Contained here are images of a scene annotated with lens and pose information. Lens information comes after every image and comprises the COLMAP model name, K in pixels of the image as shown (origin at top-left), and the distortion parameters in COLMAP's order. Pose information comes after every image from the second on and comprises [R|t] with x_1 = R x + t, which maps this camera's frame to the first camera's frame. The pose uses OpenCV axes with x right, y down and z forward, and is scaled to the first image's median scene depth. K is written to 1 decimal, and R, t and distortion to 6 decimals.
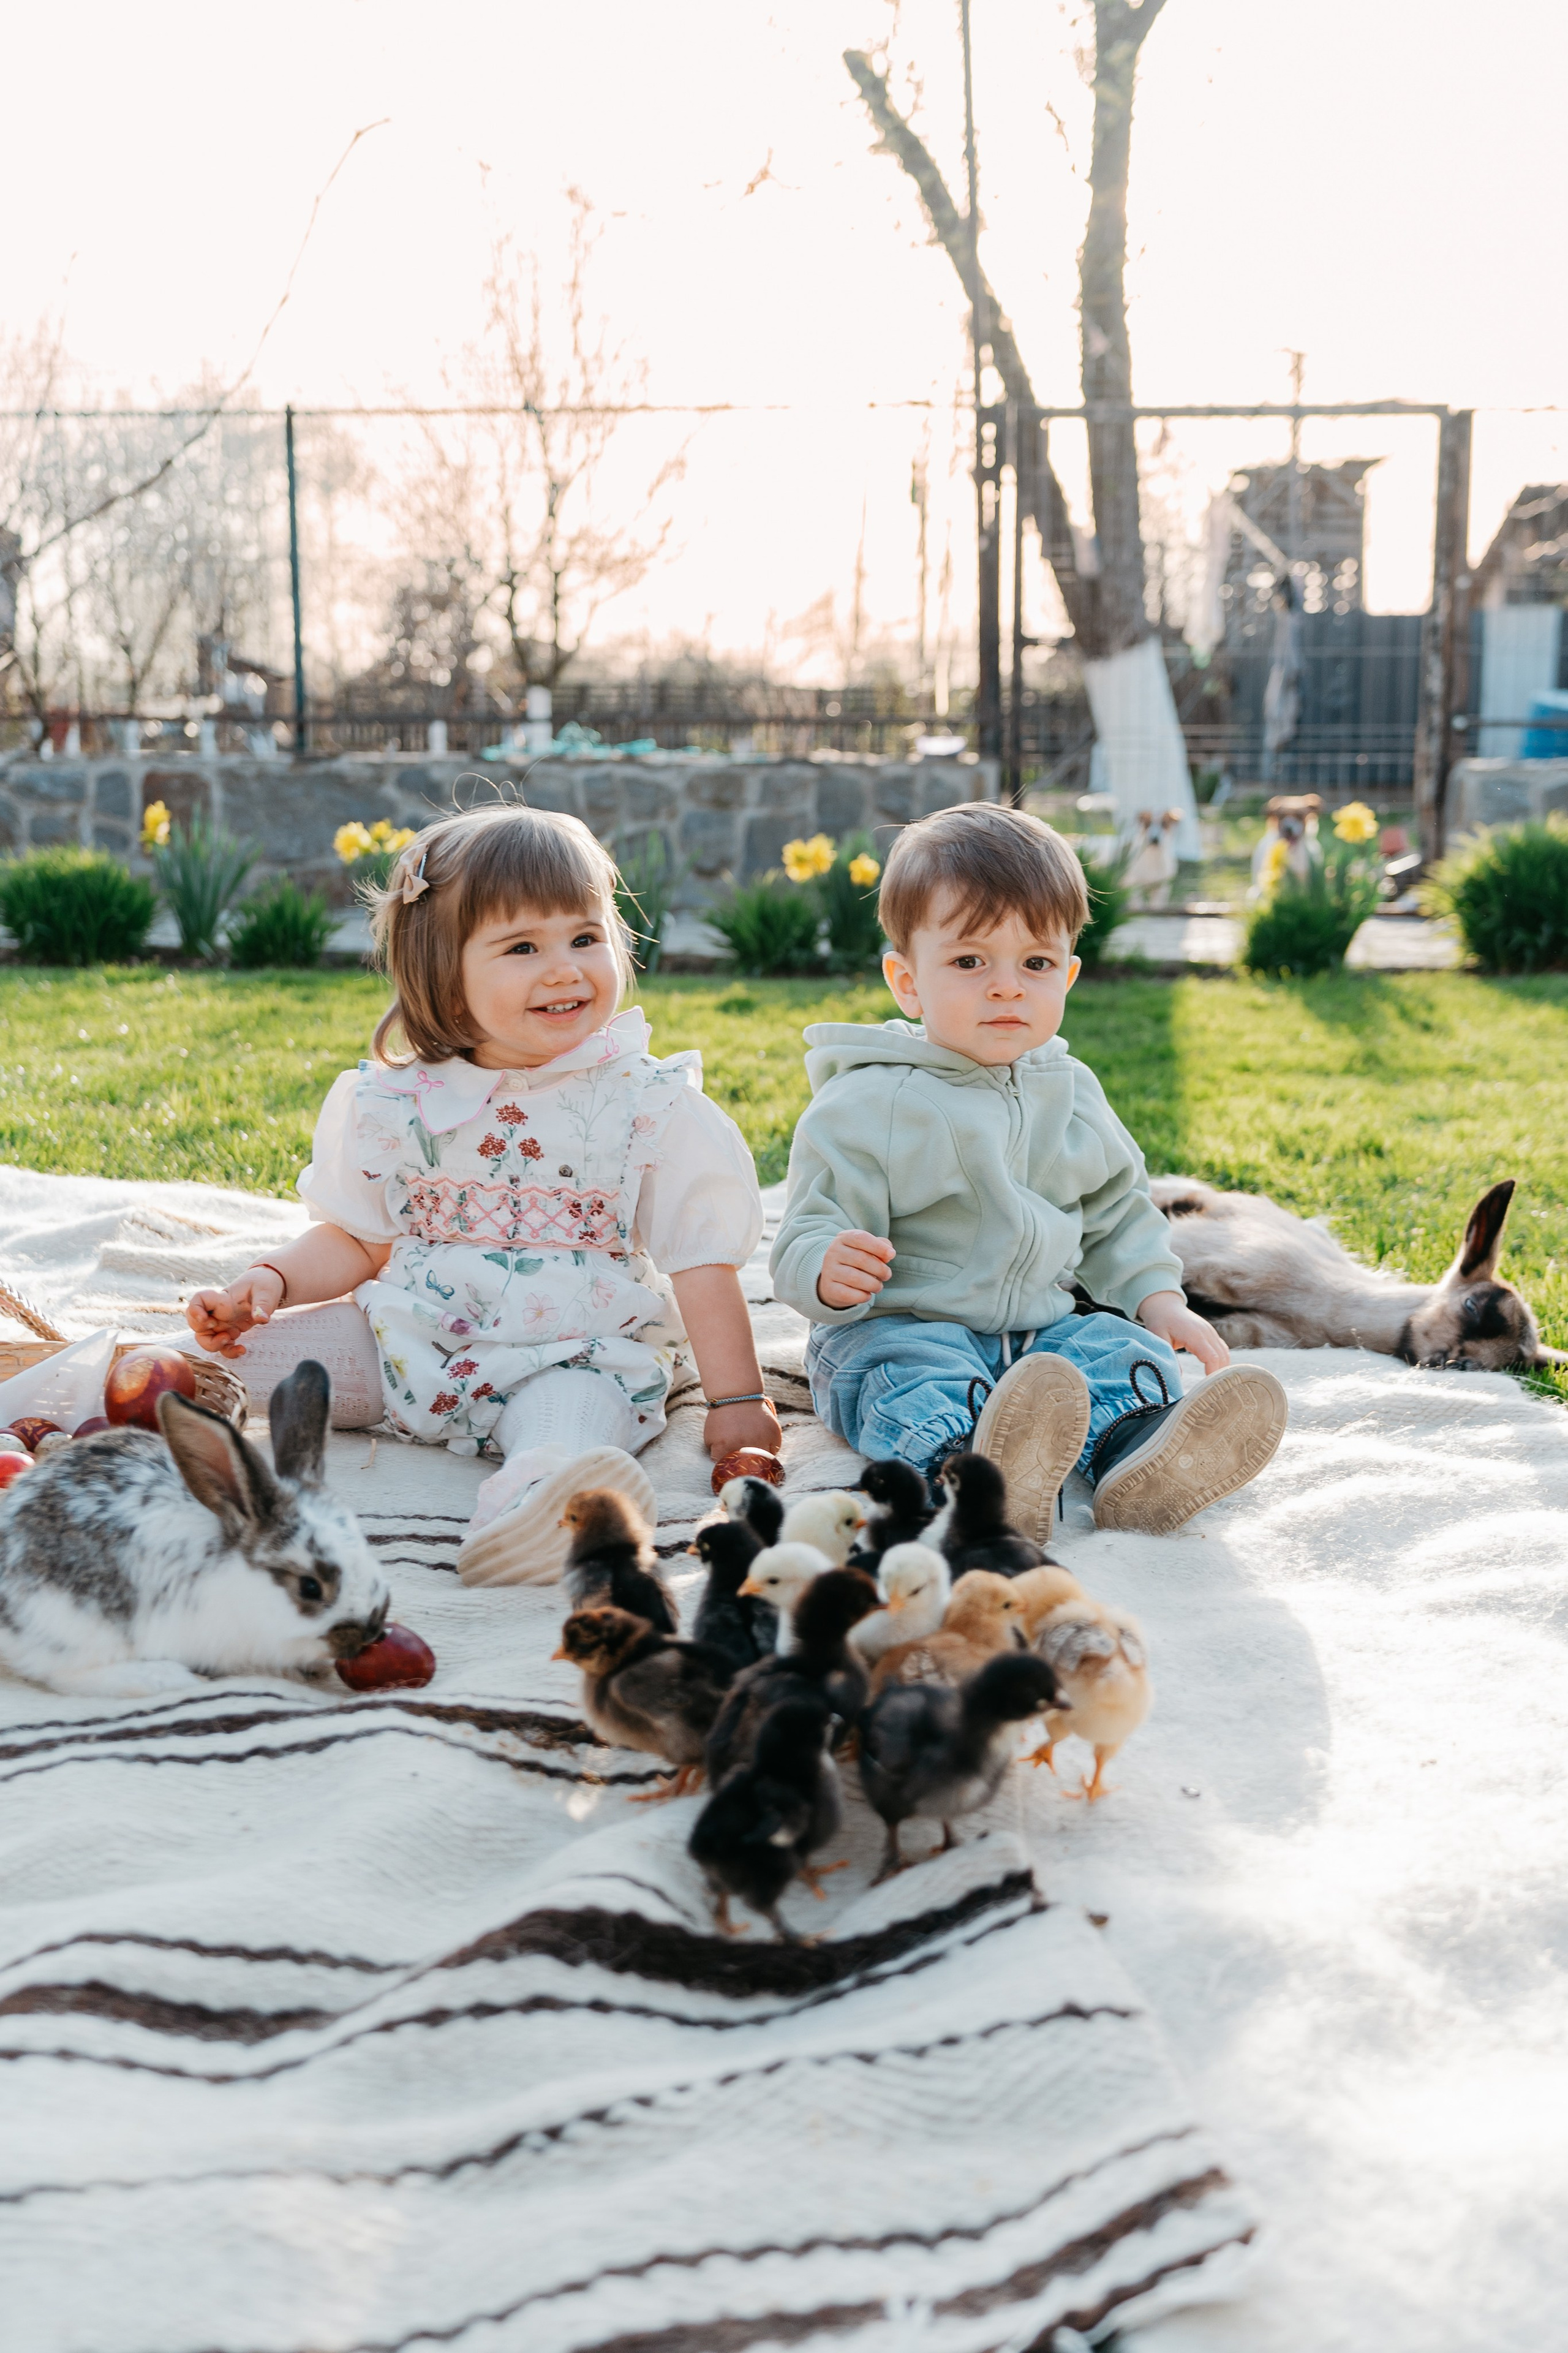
lens RADIAL K [[2324.1, 0, 827.7], [0, 2324.1, 1203.0], [0, 0, 1]] dist [-0.003928, -0.002764]
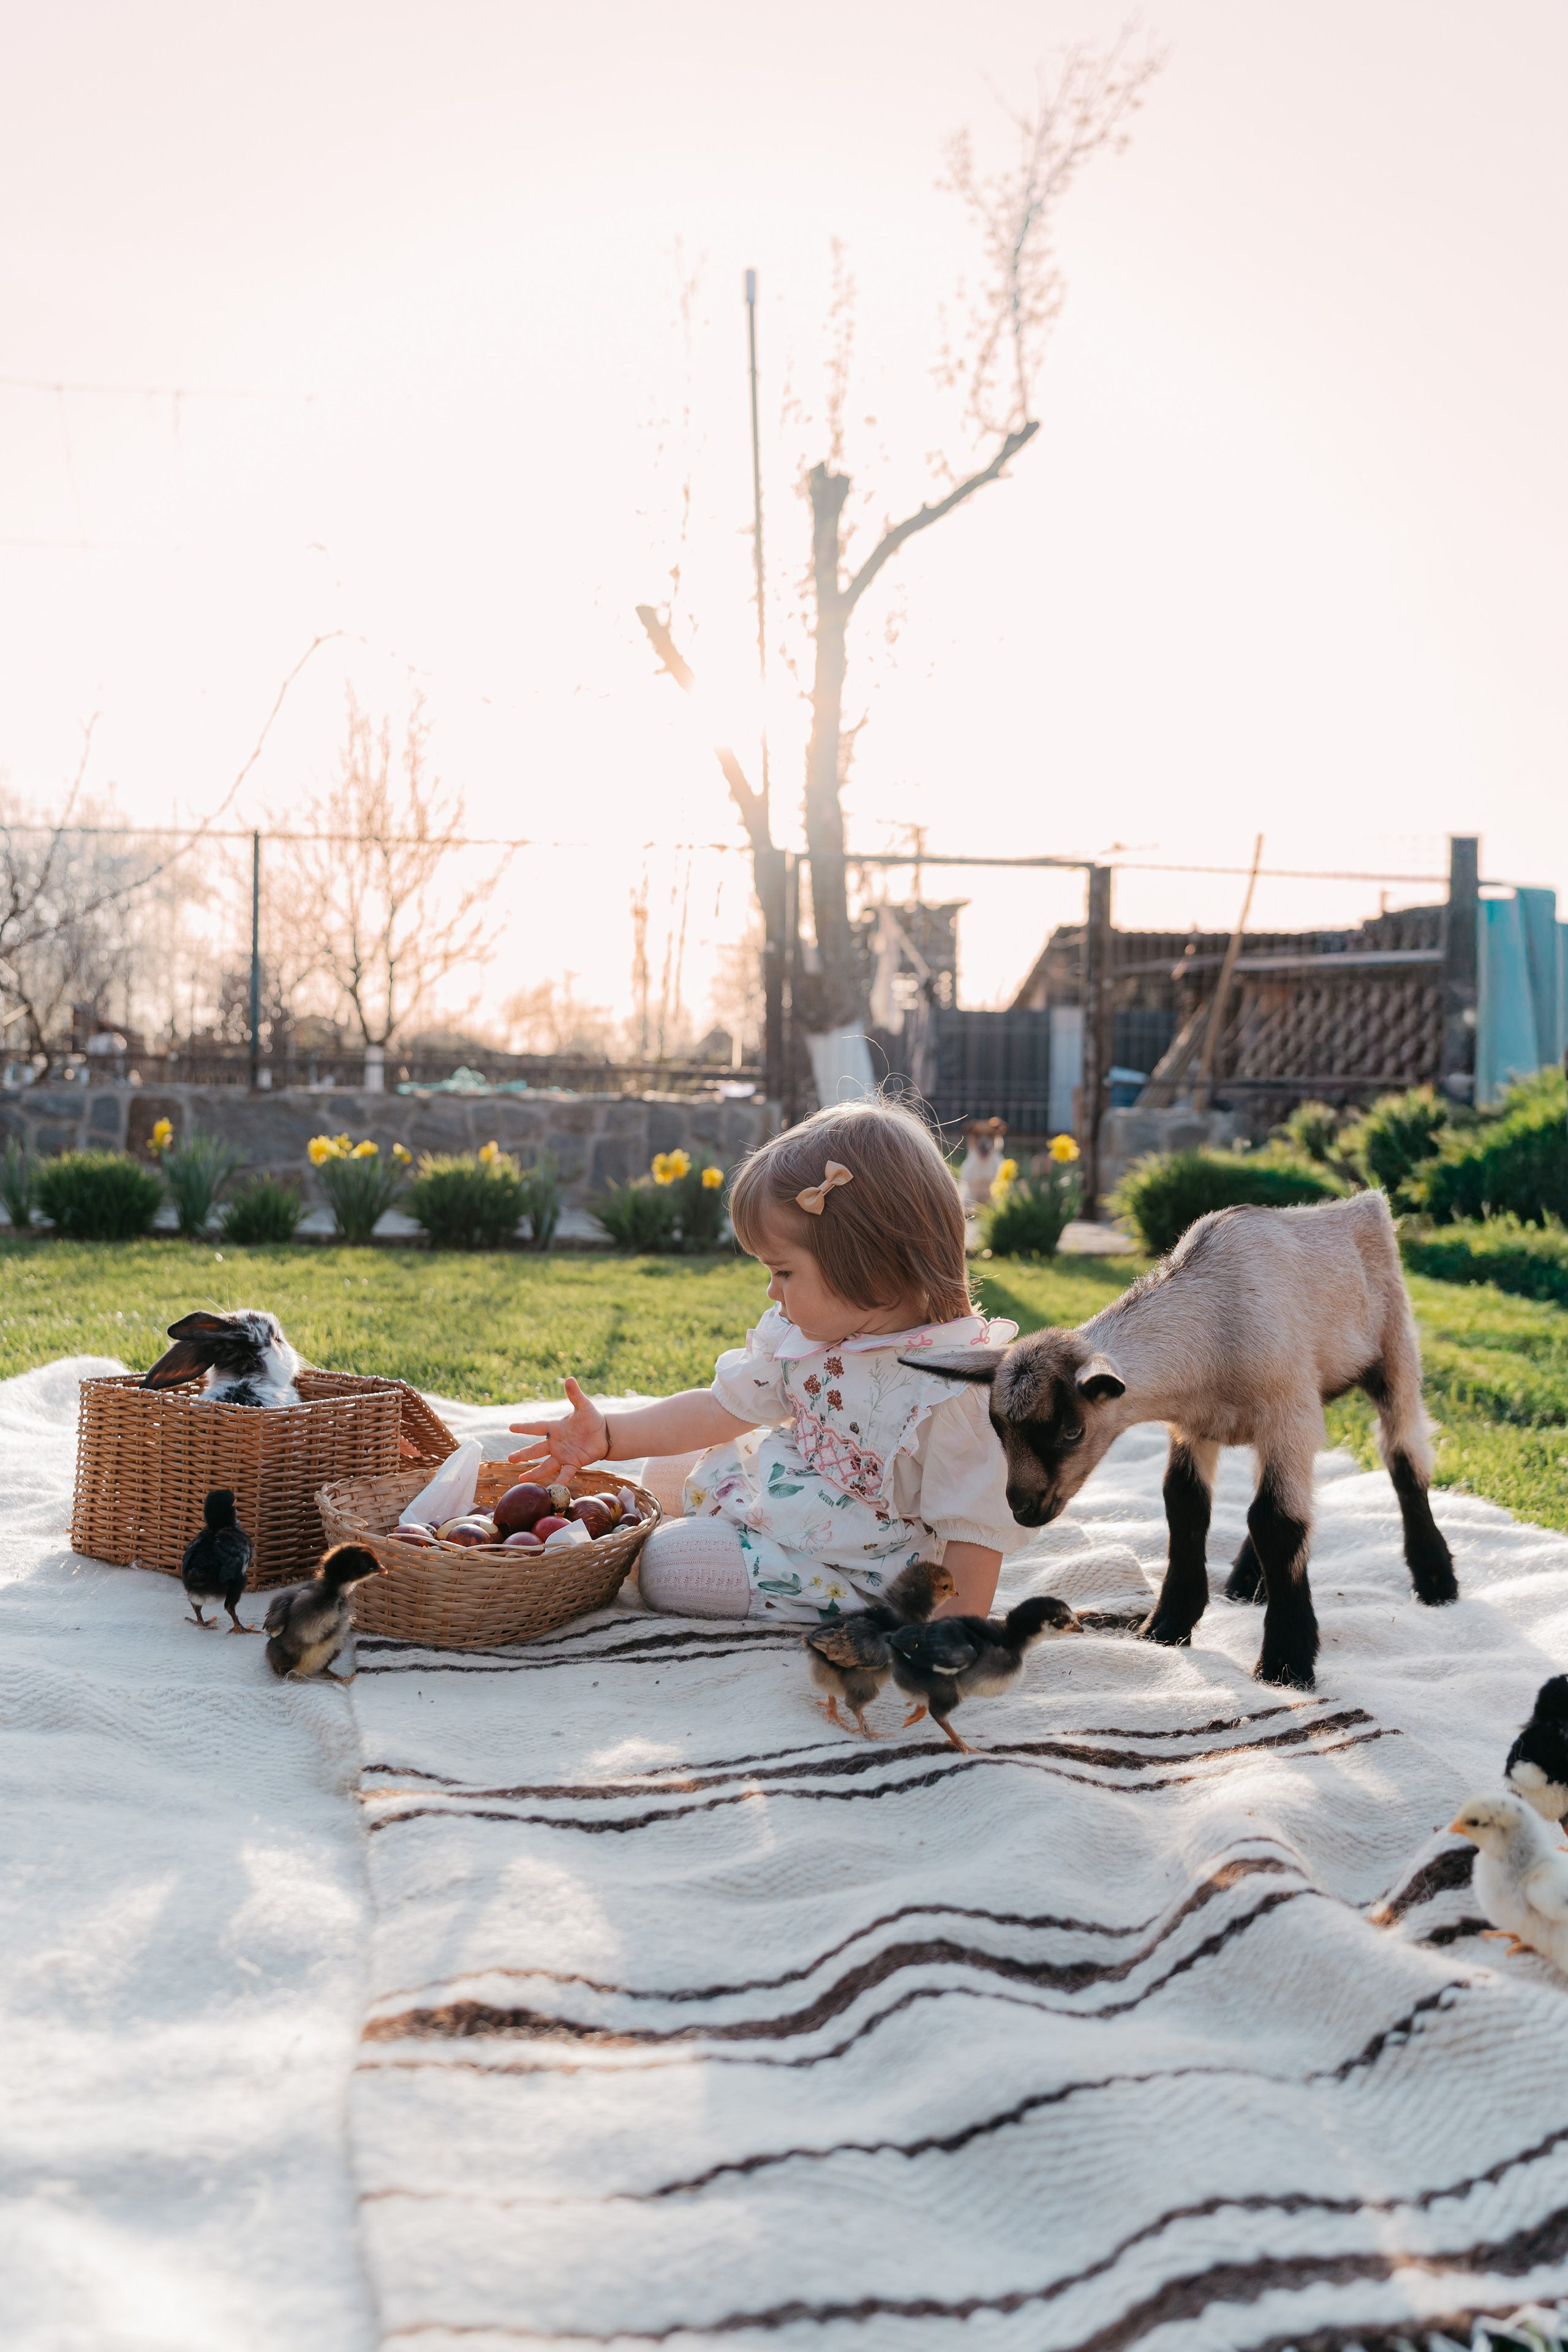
lens RADIAL K [[1752.4, 0, 743.5], [0, 1752.4, 1196.4], [0, 0, 1]] dist [-0.004268, 0.004583]
pose [[0.992453, 0.013979, 0.121825, -0.081769], [0.003207, 0.990183, -0.139743, 0.009104], [-0.122582, 0.139079, 0.982665, 0.000795]]
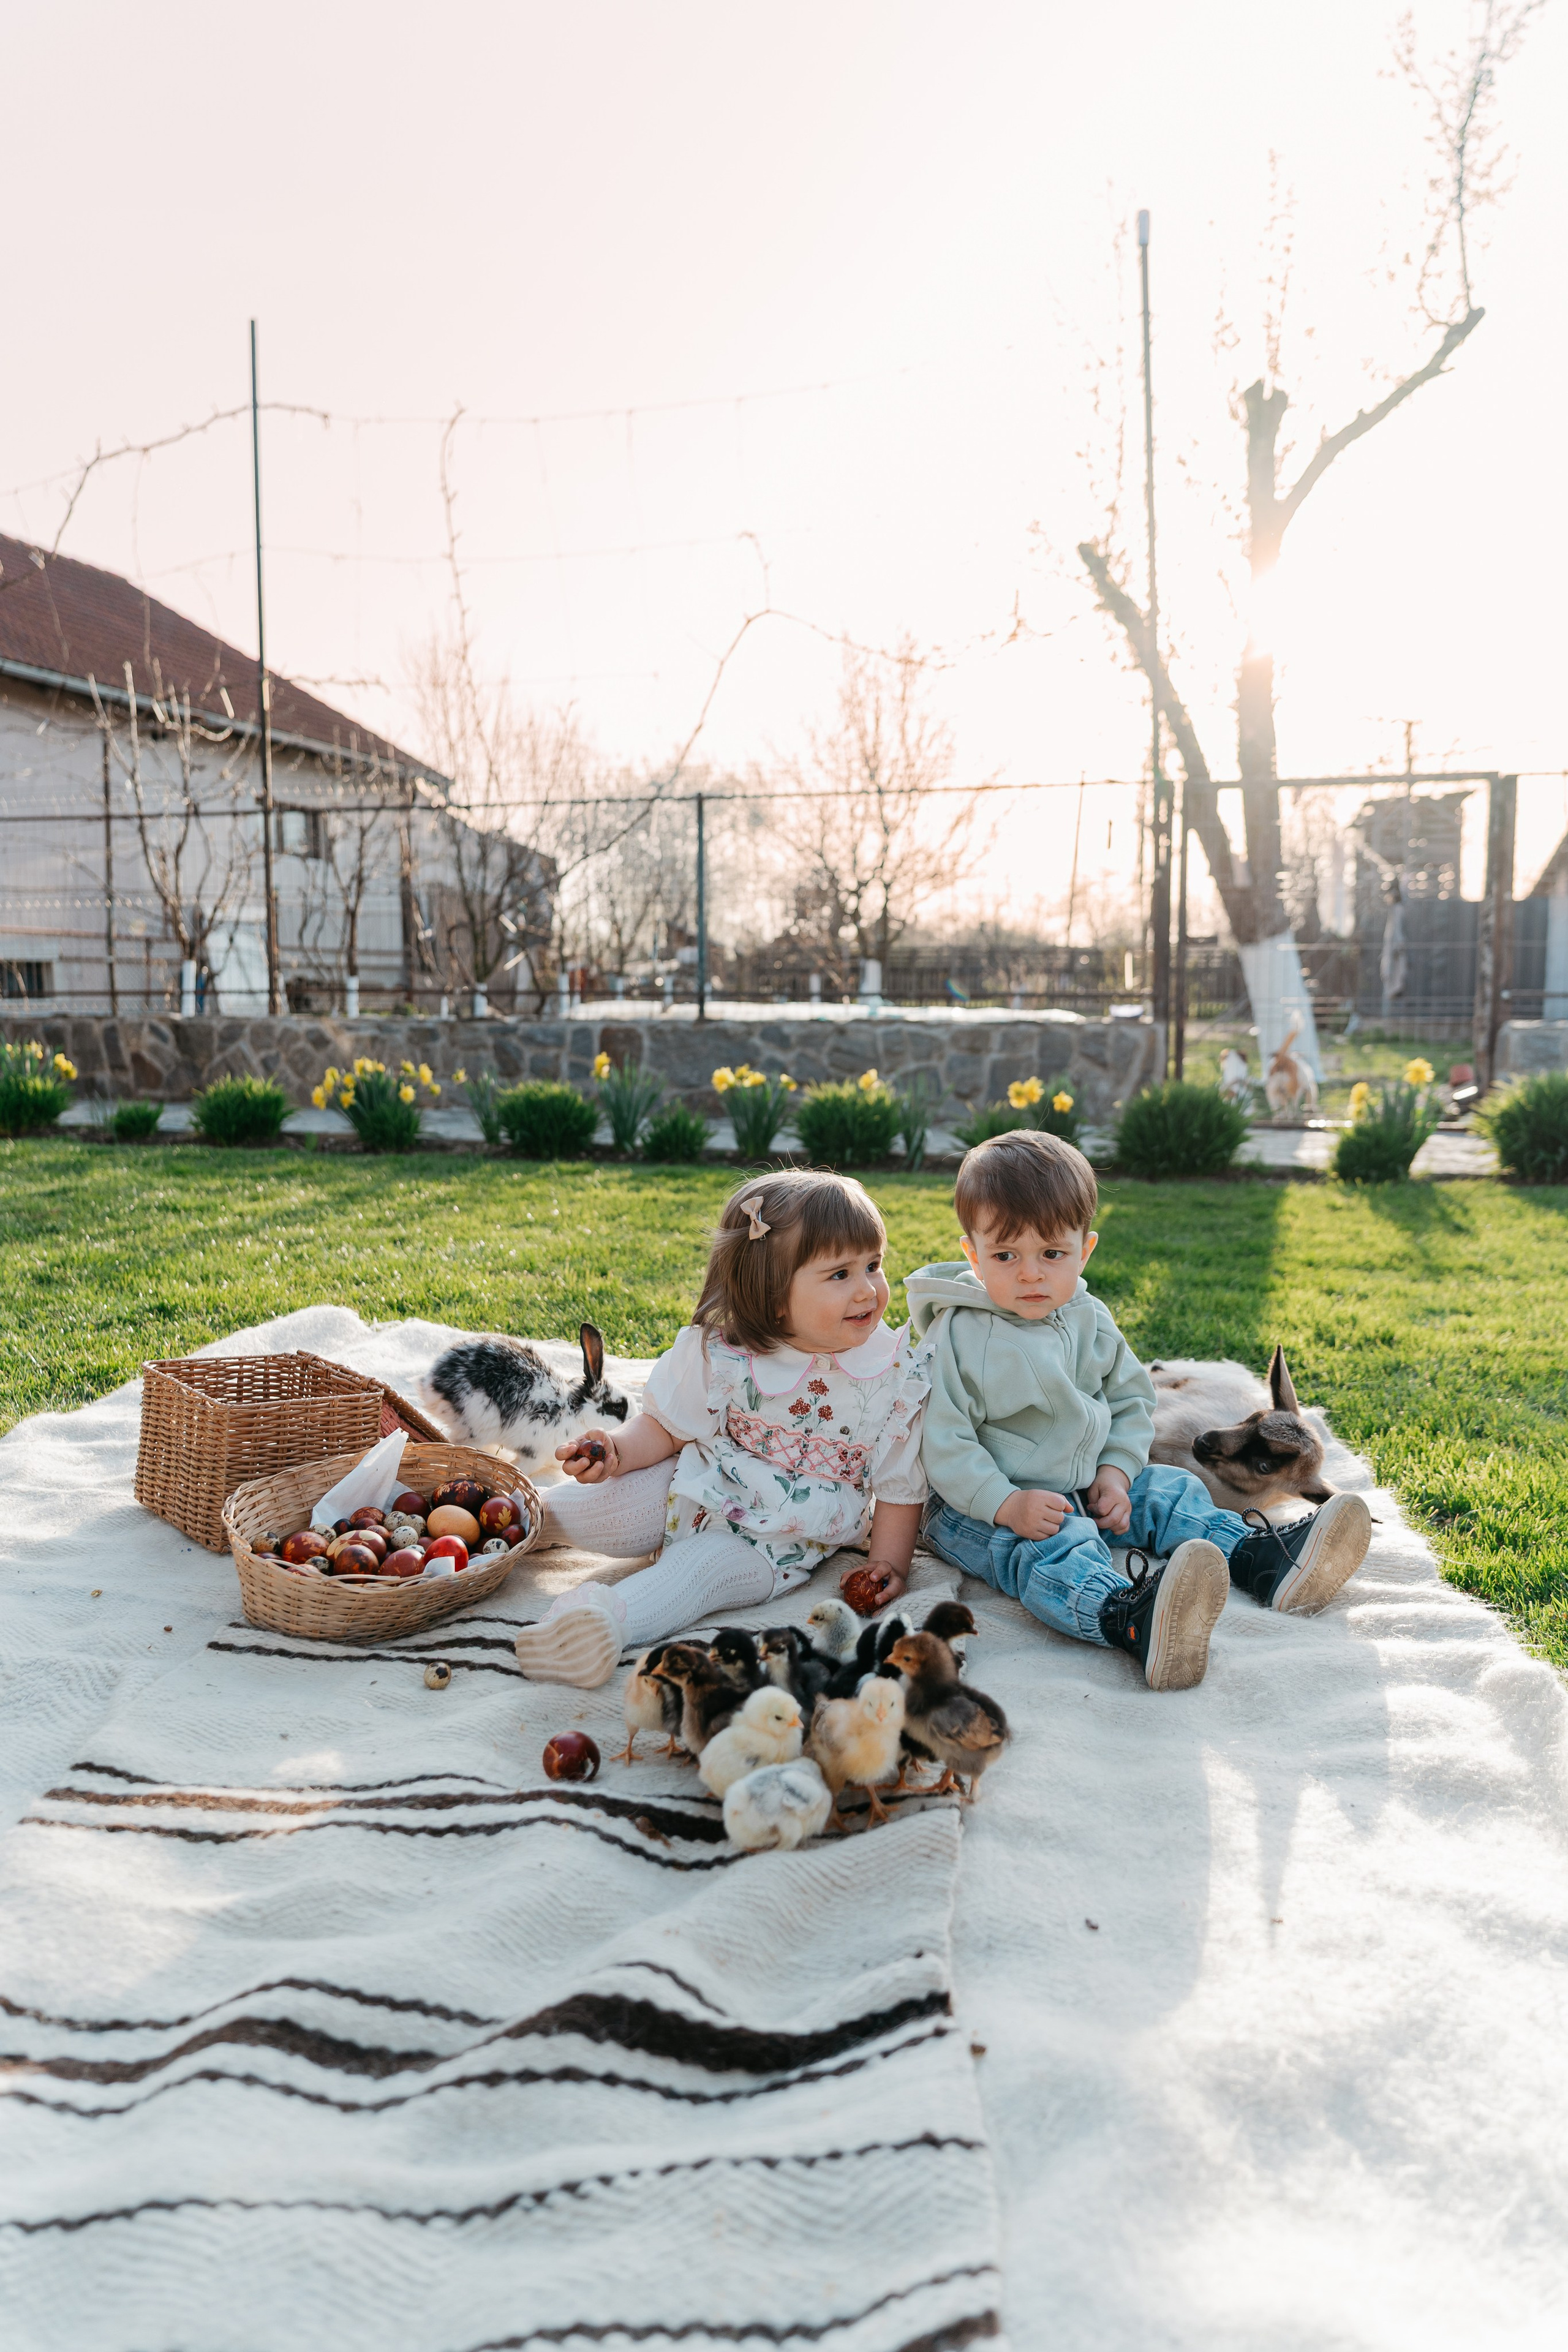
lens RADIAL K [[1562.6, 0, 786.9], [0, 1562.6, 1186.0], [0, 0, 1]] dist [-0.000101, 0.003854]
pose [[0.982552, 0.019895, -0.184921, 0.025615], [-0.032004, 0.997517, -0.062729, -0.021141], [0.183213, 0.067553, 0.980749, 0.006690]]
